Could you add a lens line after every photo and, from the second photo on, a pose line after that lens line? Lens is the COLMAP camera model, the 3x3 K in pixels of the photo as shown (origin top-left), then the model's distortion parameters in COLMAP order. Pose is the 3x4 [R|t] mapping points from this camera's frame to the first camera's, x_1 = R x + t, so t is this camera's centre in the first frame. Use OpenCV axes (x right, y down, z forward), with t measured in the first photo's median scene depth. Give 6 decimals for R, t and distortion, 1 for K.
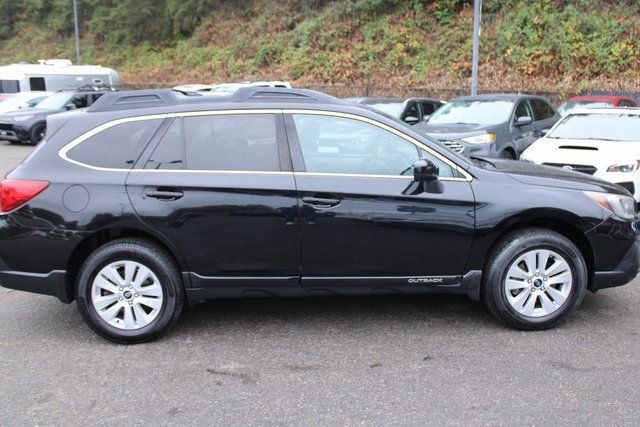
lens RADIAL K [[609.6, 0, 320.0], [0, 609.6, 213.5], [0, 0, 1]] dist [-0.089551, 0.010474]
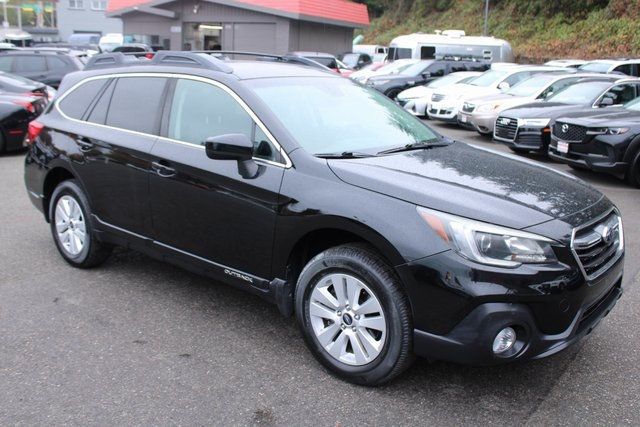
lens RADIAL K [[609.6, 0, 320.0], [0, 609.6, 213.5], [0, 0, 1]] dist [-0.089551, 0.010474]
pose [[0.736964, 0.182235, -0.650902, 0.764396], [-0.155000, 0.982872, 0.099683, -0.076923], [0.657920, 0.027427, 0.752588, 0.396416]]
